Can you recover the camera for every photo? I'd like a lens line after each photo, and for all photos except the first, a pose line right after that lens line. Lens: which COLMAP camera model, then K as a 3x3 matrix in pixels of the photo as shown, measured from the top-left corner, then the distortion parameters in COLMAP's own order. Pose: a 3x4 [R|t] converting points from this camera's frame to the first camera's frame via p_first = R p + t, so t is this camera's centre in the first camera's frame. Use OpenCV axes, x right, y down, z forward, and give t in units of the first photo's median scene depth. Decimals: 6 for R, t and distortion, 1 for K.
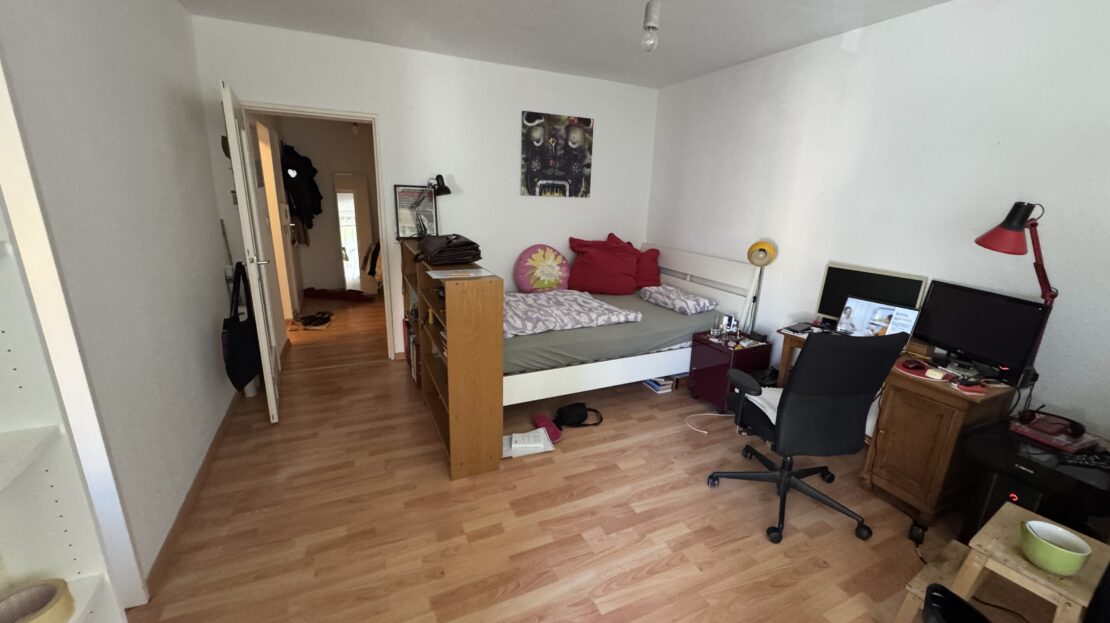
lens RADIAL K [[443.0, 0, 555.0], [0, 443.0, 311.5], [0, 0, 1]] dist [0.002317, 0.000102]
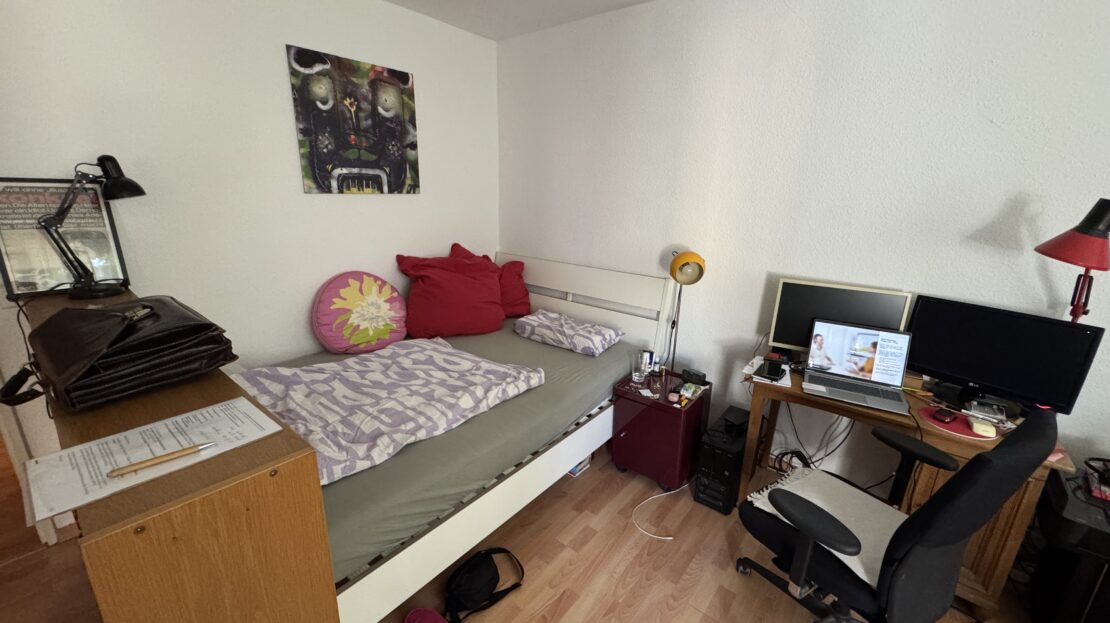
lens RADIAL K [[443.0, 0, 555.0], [0, 443.0, 311.5], [0, 0, 1]] dist [0.002317, 0.000102]
pose [[0.900012, -0.131668, 0.415503, -0.044924], [0.122074, 0.991276, 0.049702, -0.098773], [-0.418422, 0.005990, 0.908233, 0.338112]]
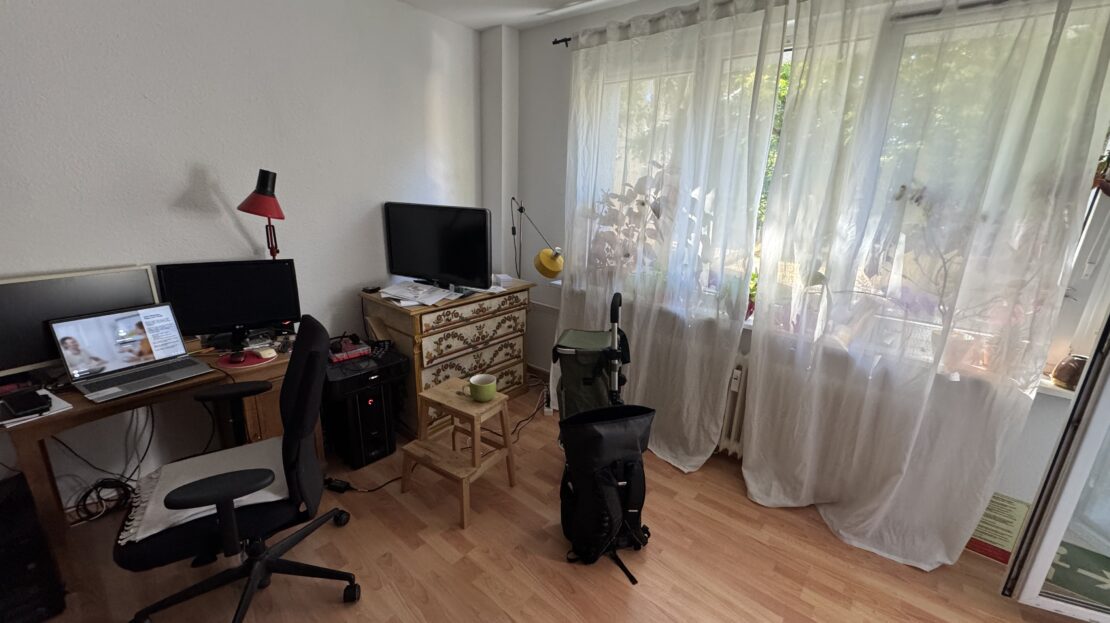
lens RADIAL K [[443.0, 0, 555.0], [0, 443.0, 311.5], [0, 0, 1]] dist [0.002317, 0.000102]
pose [[-0.418312, -0.292908, 0.859779, -0.106996], [0.198886, 0.894069, 0.401355, -0.108052], [-0.886262, 0.338889, -0.315744, 0.394115]]
